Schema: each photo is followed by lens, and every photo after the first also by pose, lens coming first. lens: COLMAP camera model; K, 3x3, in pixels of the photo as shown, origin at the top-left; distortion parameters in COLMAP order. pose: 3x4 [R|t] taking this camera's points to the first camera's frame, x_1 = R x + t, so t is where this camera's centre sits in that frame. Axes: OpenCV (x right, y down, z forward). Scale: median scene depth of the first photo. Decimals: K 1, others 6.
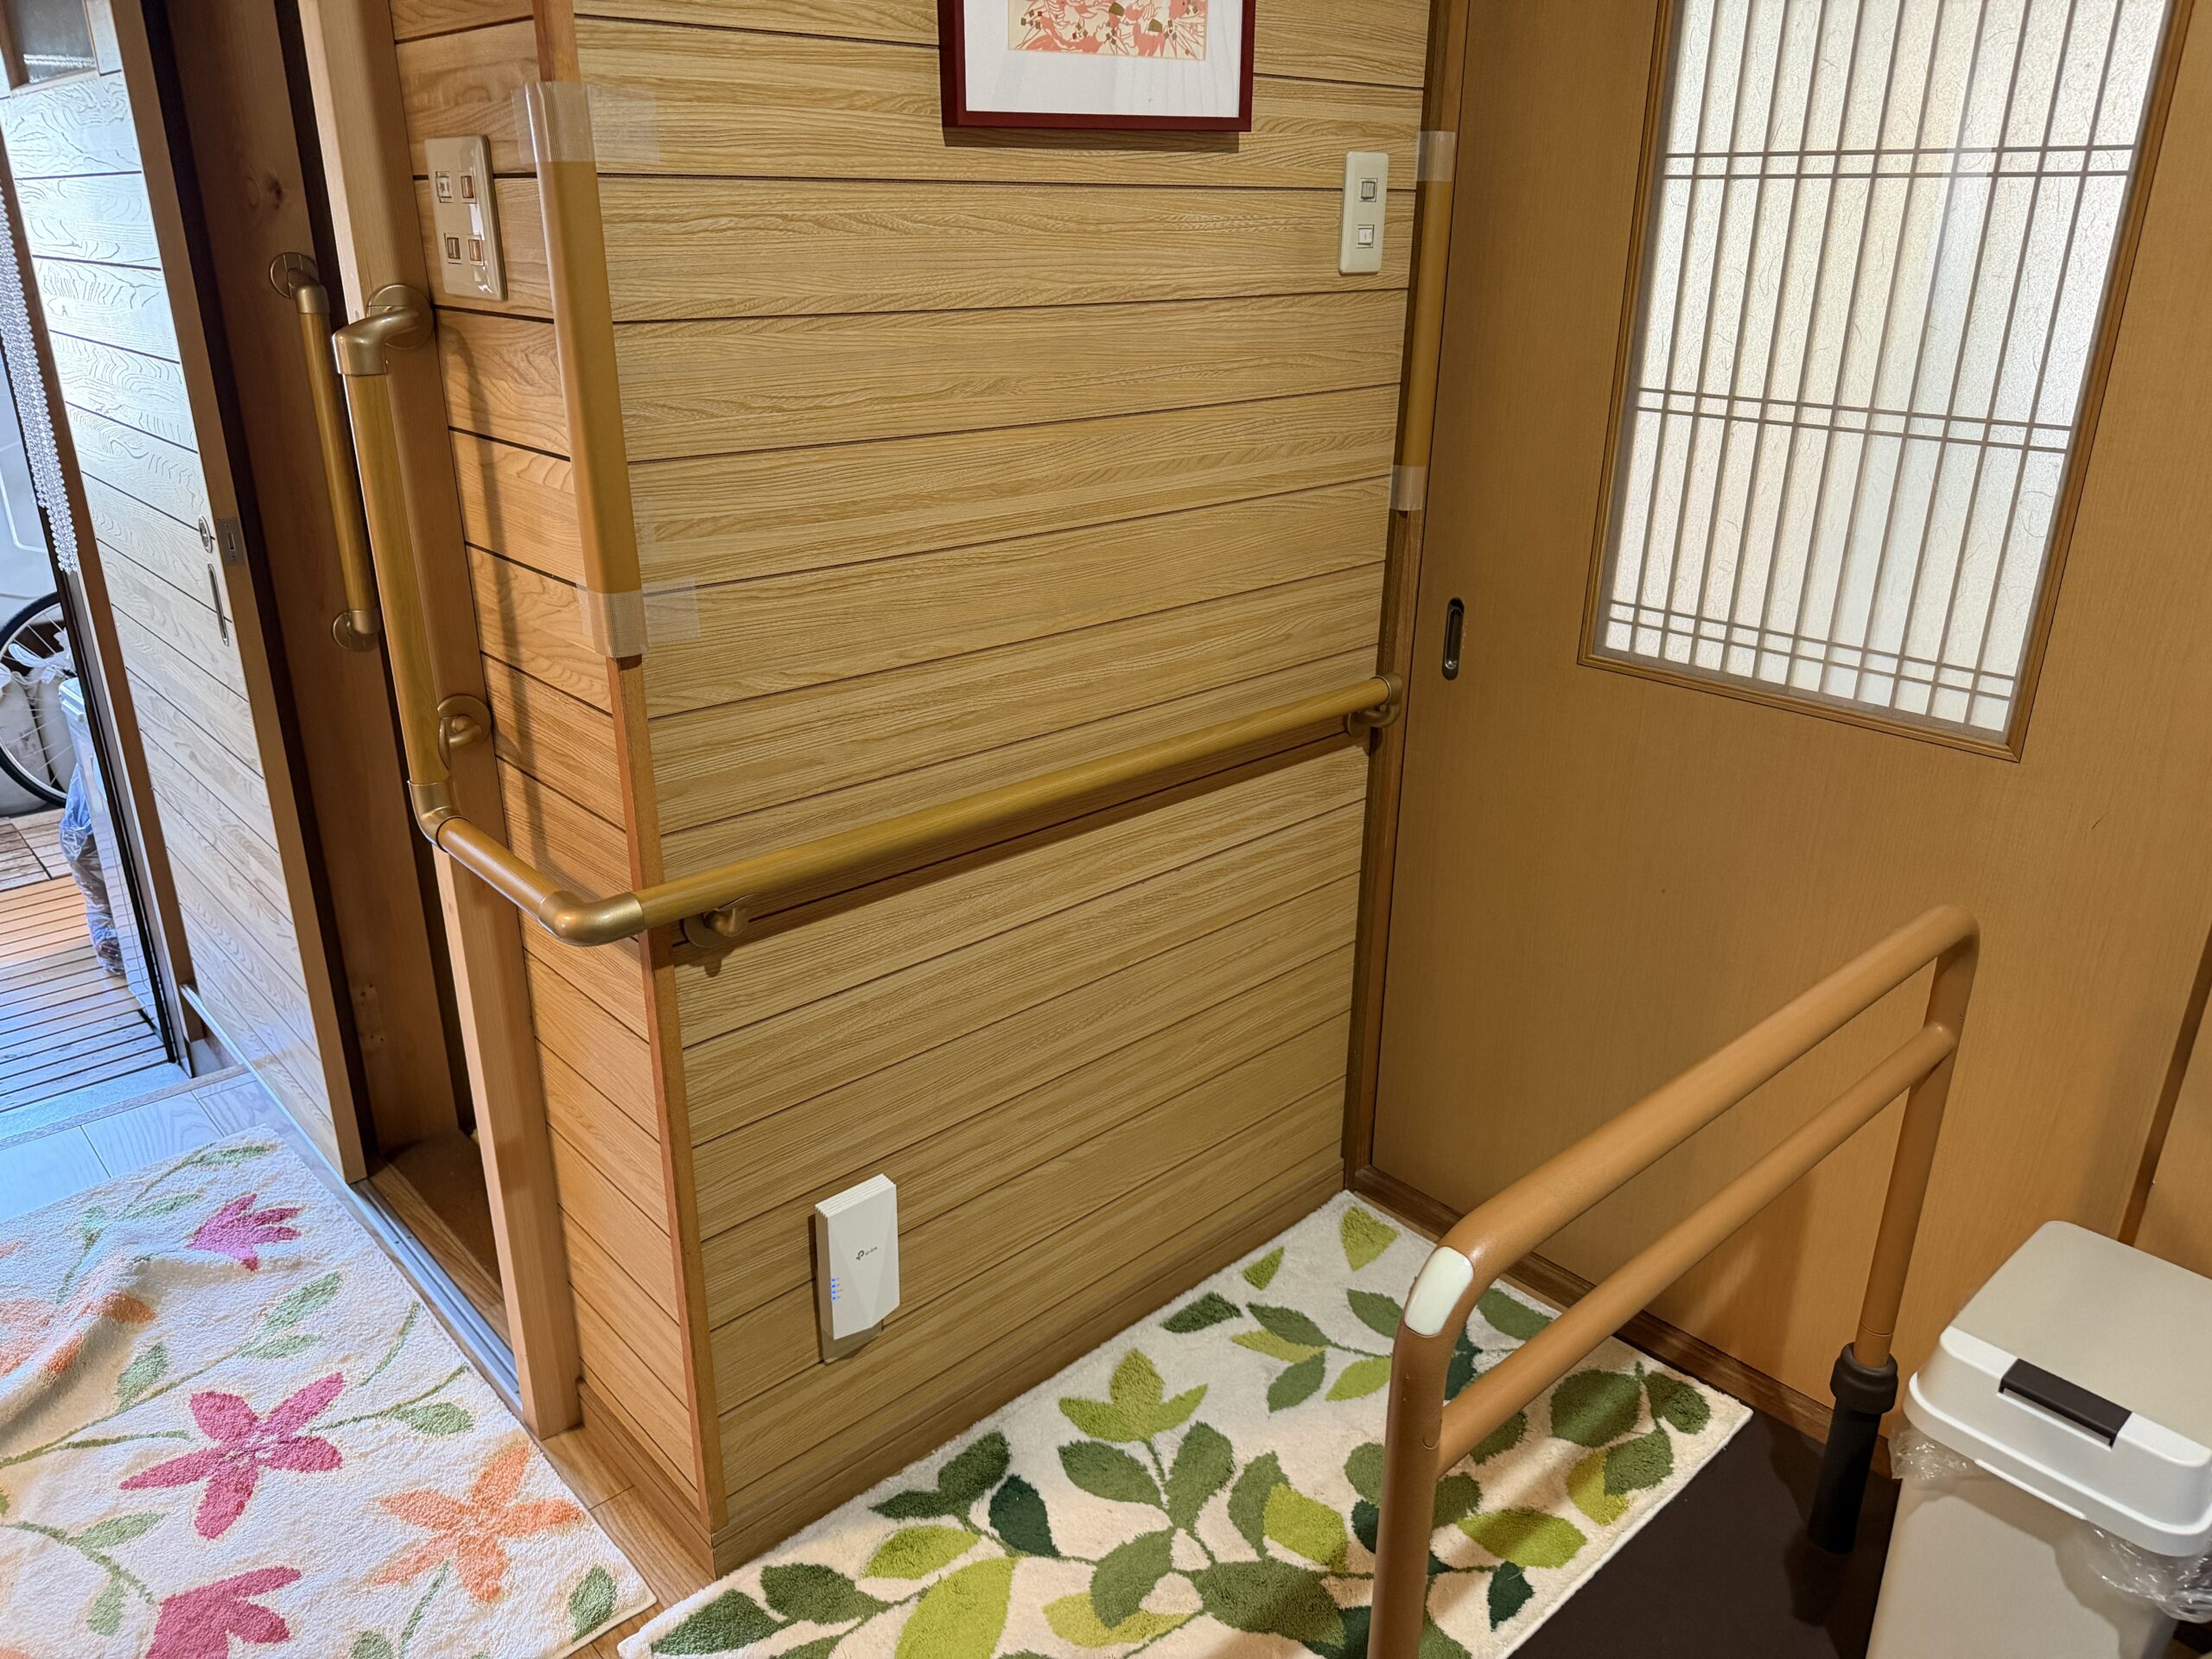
lens RADIAL K [[1551.4, 0, 1100.5], [0, 1551.4, 837.3], [0, 0, 1]] dist [0.118918, -0.254247]
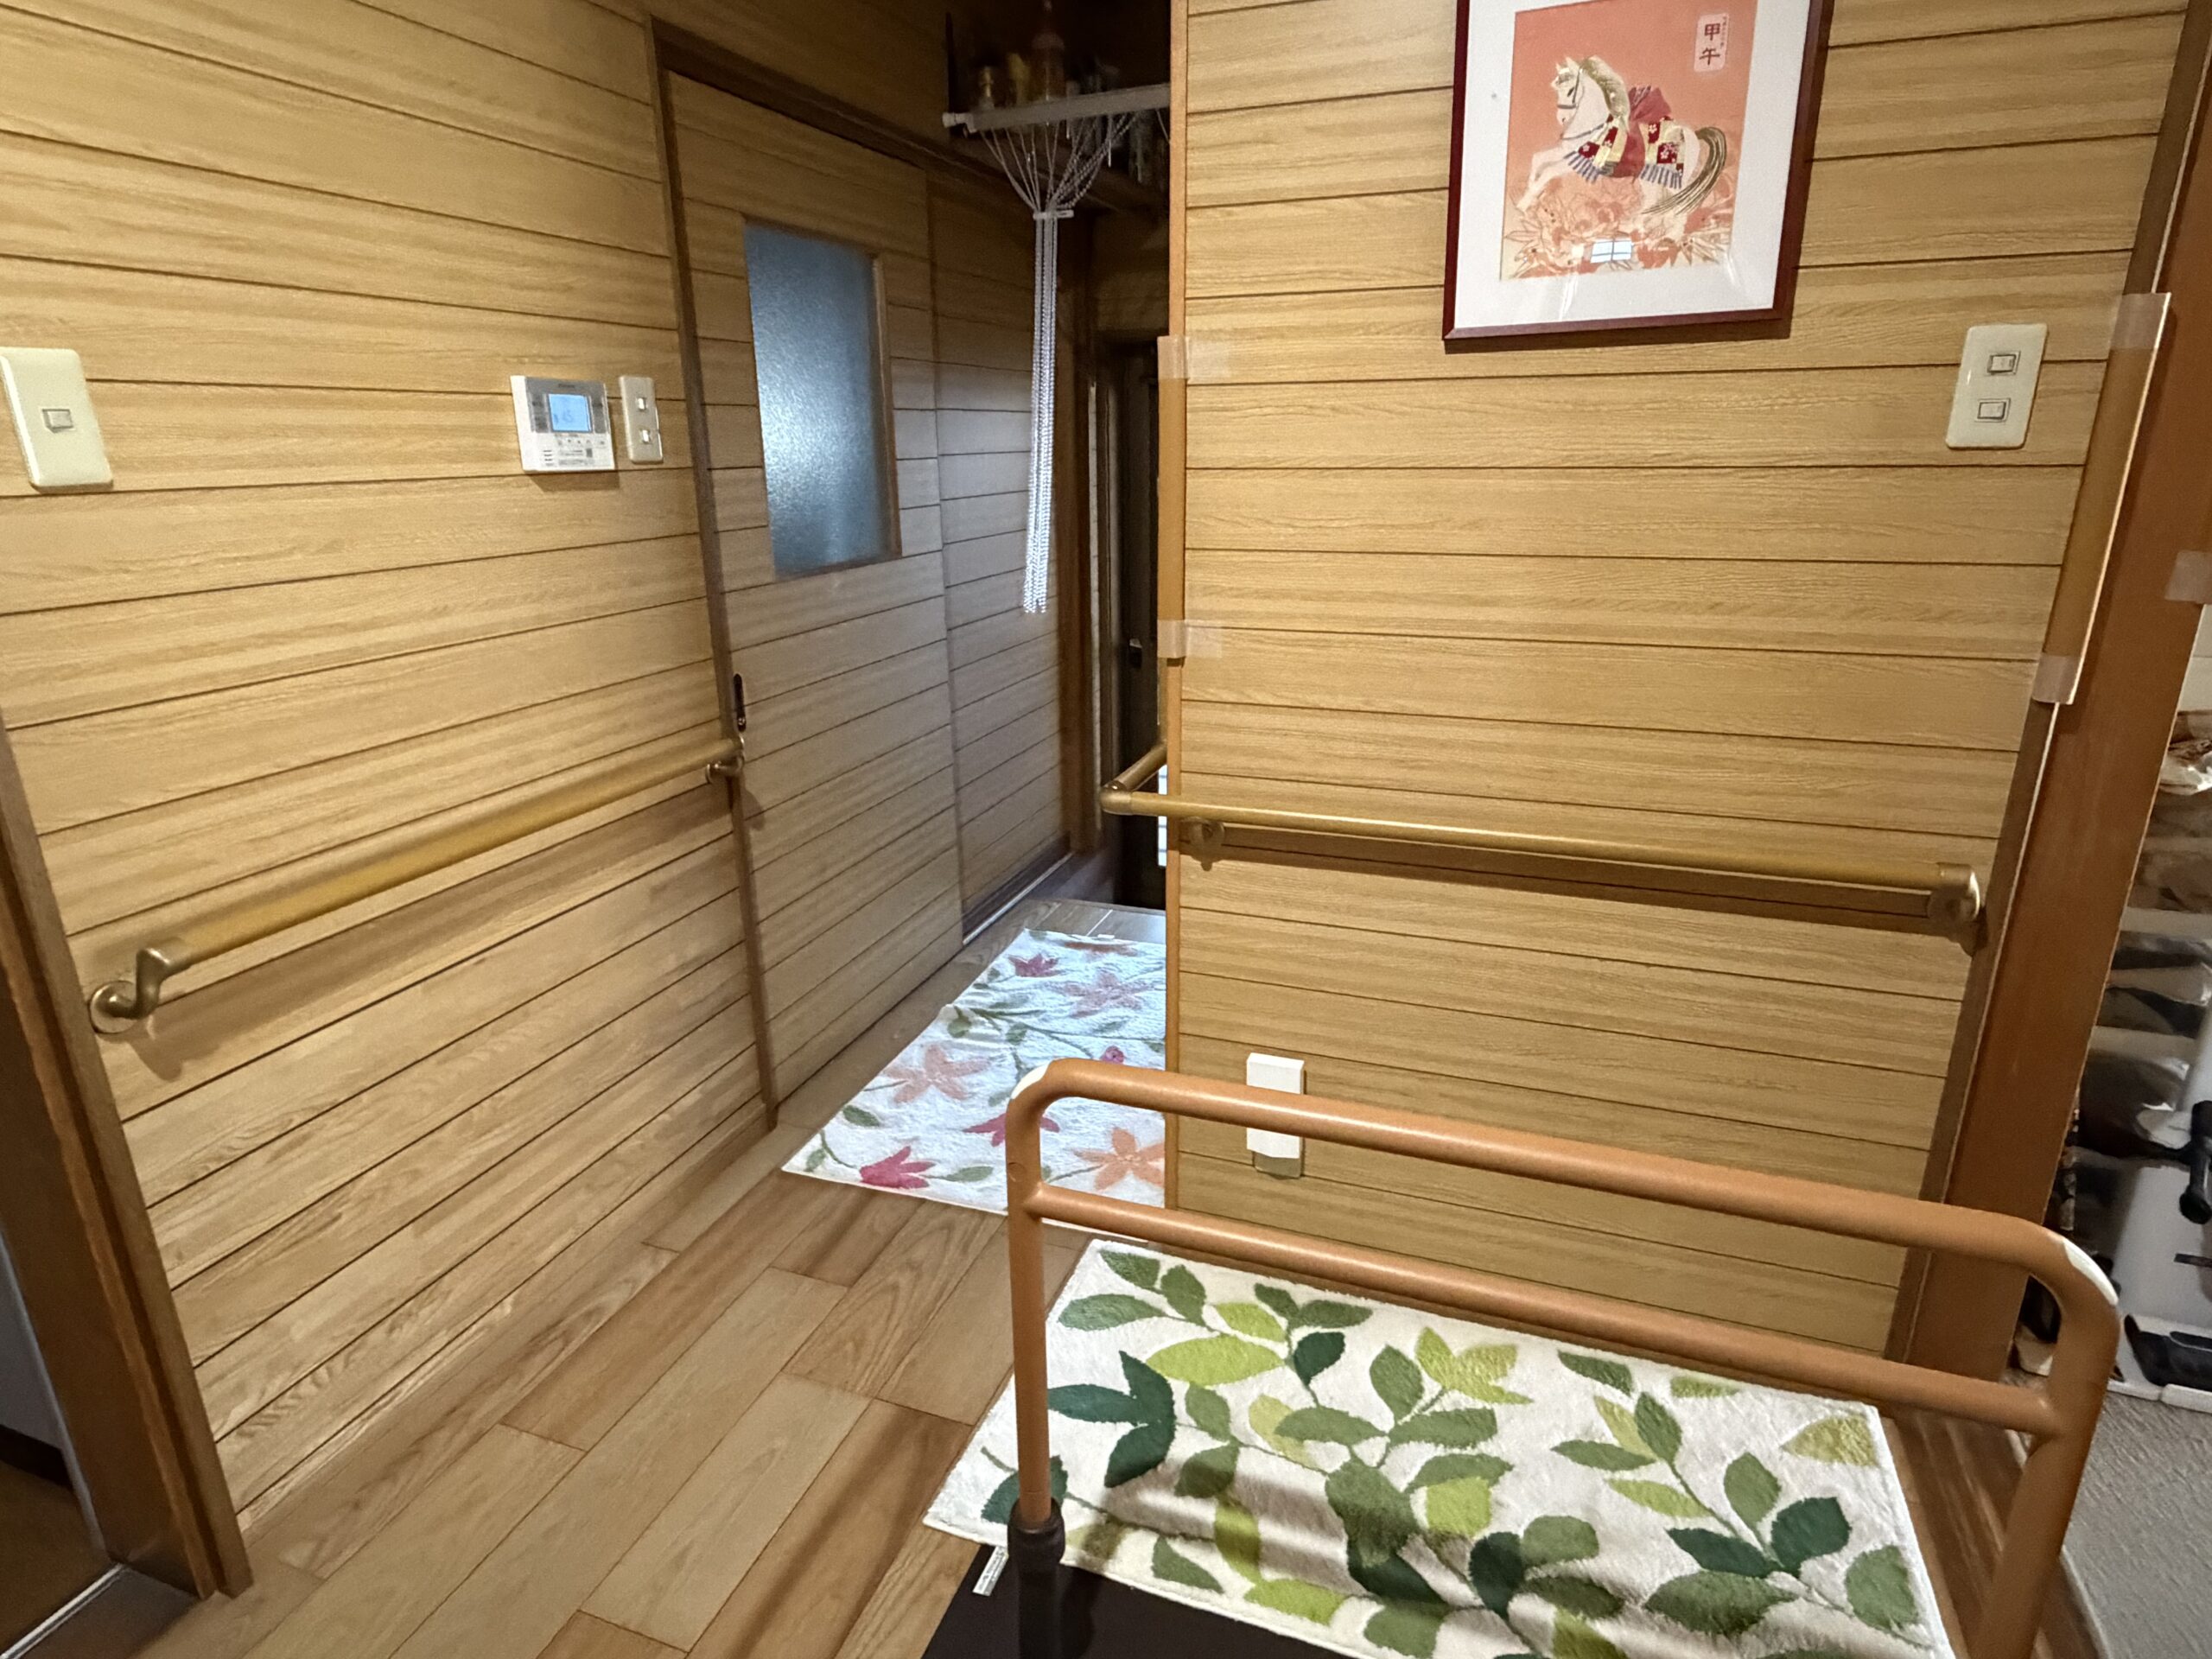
lens RADIAL K [[1233.6, 0, 1096.5], [0, 1233.6, 841.5], [0, 0, 1]] dist [0.000525, 0.000781]
pose [[0.455616, 0.265622, -0.849623, 0.703935], [-0.316604, 0.940389, 0.124218, -0.055943], [0.831971, 0.212398, 0.512553, 0.225356]]
